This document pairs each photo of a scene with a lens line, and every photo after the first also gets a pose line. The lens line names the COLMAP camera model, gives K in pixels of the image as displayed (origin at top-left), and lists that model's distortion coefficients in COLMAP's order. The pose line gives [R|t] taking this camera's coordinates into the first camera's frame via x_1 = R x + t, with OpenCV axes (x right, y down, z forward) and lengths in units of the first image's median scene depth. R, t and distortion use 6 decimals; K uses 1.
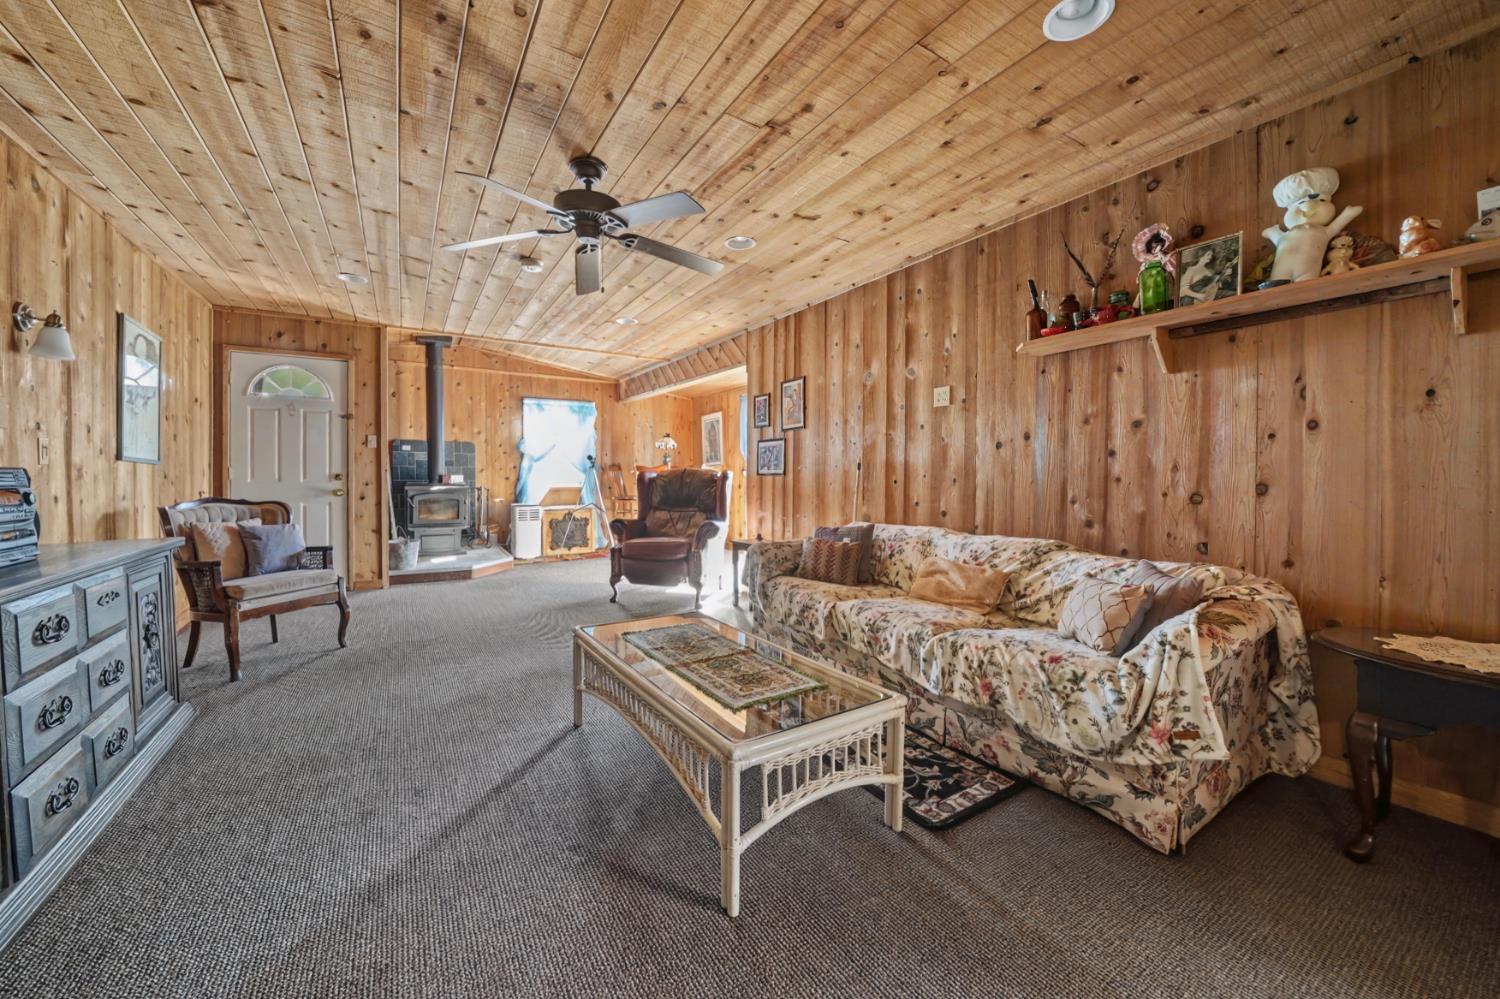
lens RADIAL K [[553.5, 0, 731.3], [0, 553.5, 482.0], [0, 0, 1]] dist [-0.012096, -0.000151]
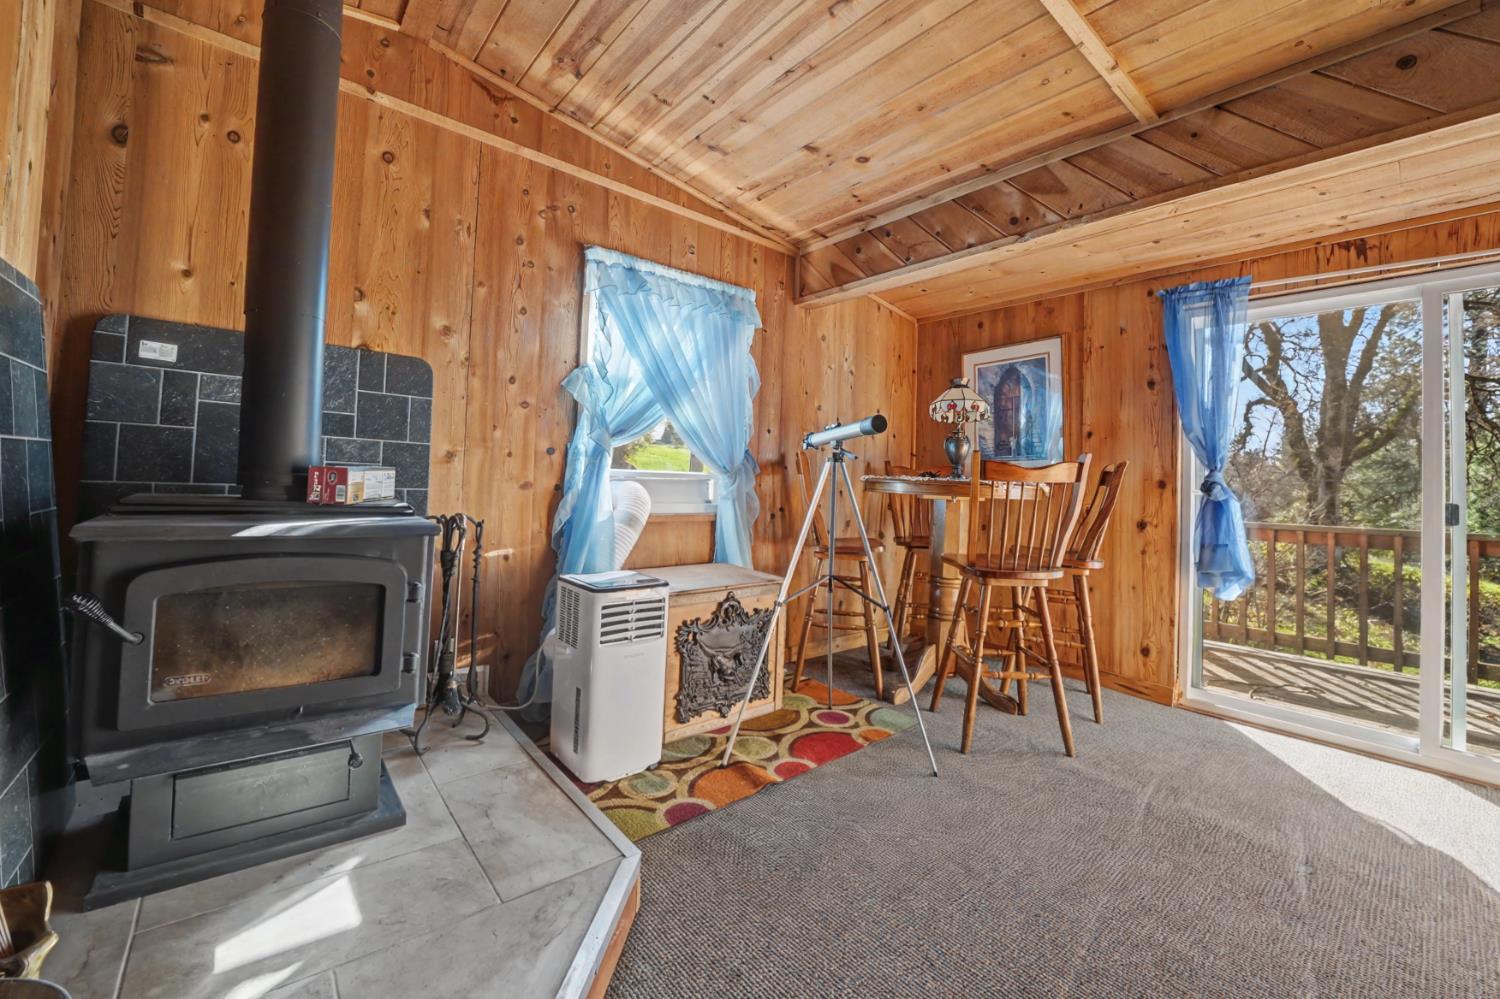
lens RADIAL K [[603.7, 0, 739.7], [0, 603.7, 460.7], [0, 0, 1]] dist [-0.017291, -0.000270]
pose [[0.988656, 0.038304, 0.145234, -0.348413], [-0.031929, 0.998432, -0.045974, -0.008607], [-0.146767, 0.040816, 0.988329, 0.663975]]
